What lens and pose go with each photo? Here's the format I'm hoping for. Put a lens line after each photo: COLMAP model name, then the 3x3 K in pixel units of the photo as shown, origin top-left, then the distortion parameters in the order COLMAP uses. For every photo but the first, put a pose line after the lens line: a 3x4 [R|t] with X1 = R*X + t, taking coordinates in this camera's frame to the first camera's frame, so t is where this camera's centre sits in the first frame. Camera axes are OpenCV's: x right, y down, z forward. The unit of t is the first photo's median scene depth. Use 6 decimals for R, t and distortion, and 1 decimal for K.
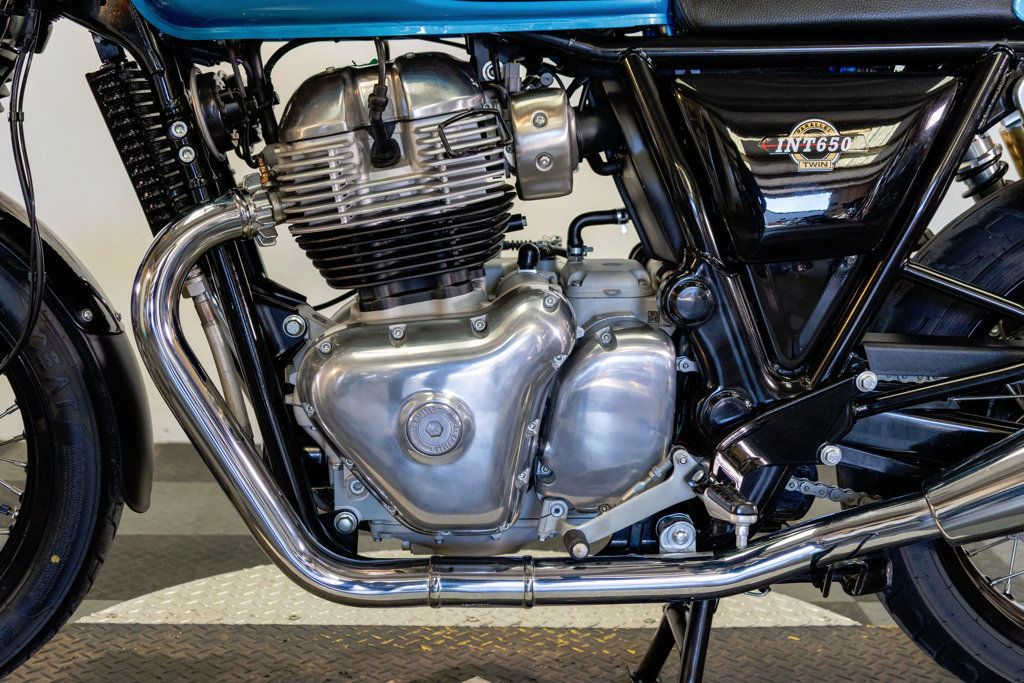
lens RADIAL K [[1471.0, 0, 512.0], [0, 1471.0, 341.5], [0, 0, 1]] dist [0.030388, -0.057359]
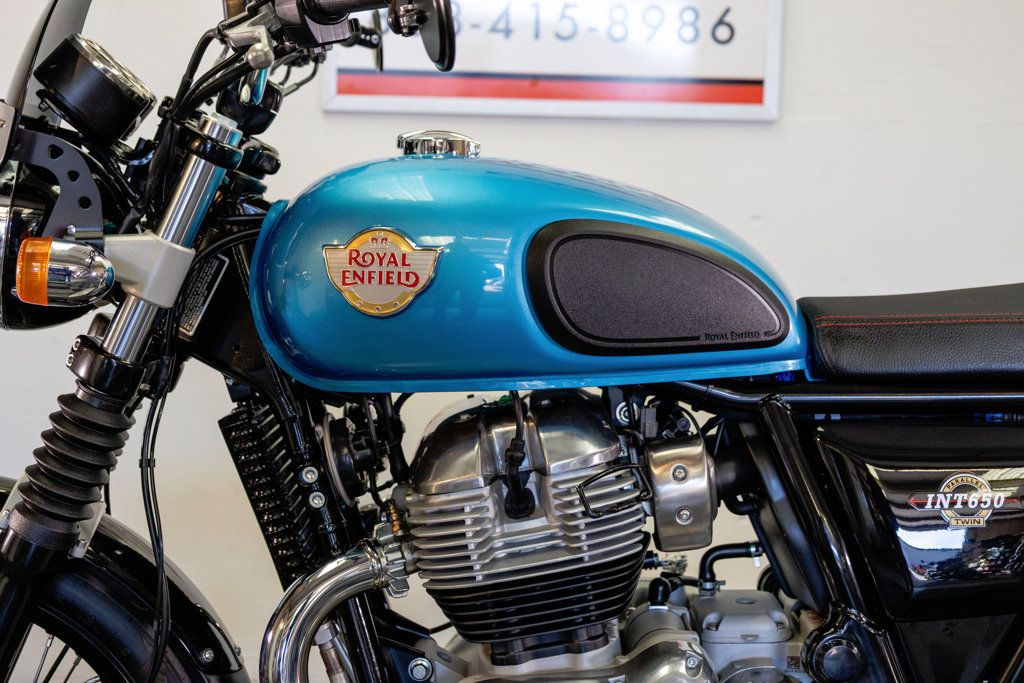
lens RADIAL K [[1471.0, 0, 512.0], [0, 1471.0, 341.5], [0, 0, 1]] dist [0.030388, -0.057359]
pose [[0.999184, -0.000096, -0.040398, -0.051190], [-0.004317, 0.994018, -0.109132, -0.126734], [0.040167, 0.109218, 0.993206, 0.016467]]
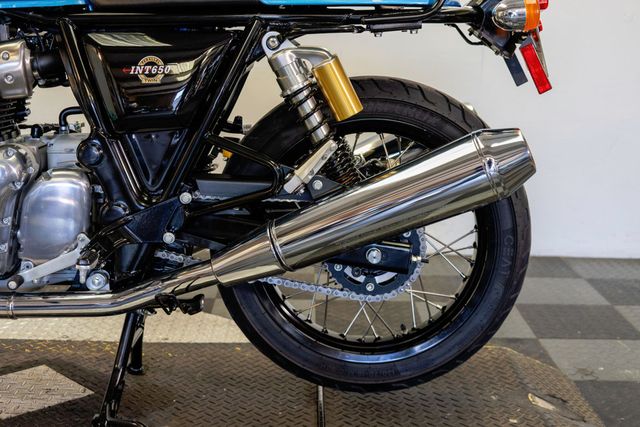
lens RADIAL K [[919.4, 0, 320.0], [0, 919.4, 213.5], [0, 0, 1]] dist [0.030388, -0.057359]
pose [[0.998178, 0.008447, -0.059751, 0.474505], [-0.007923, 0.999928, 0.008995, 0.034244], [0.059822, -0.008505, 0.998173, -0.142468]]
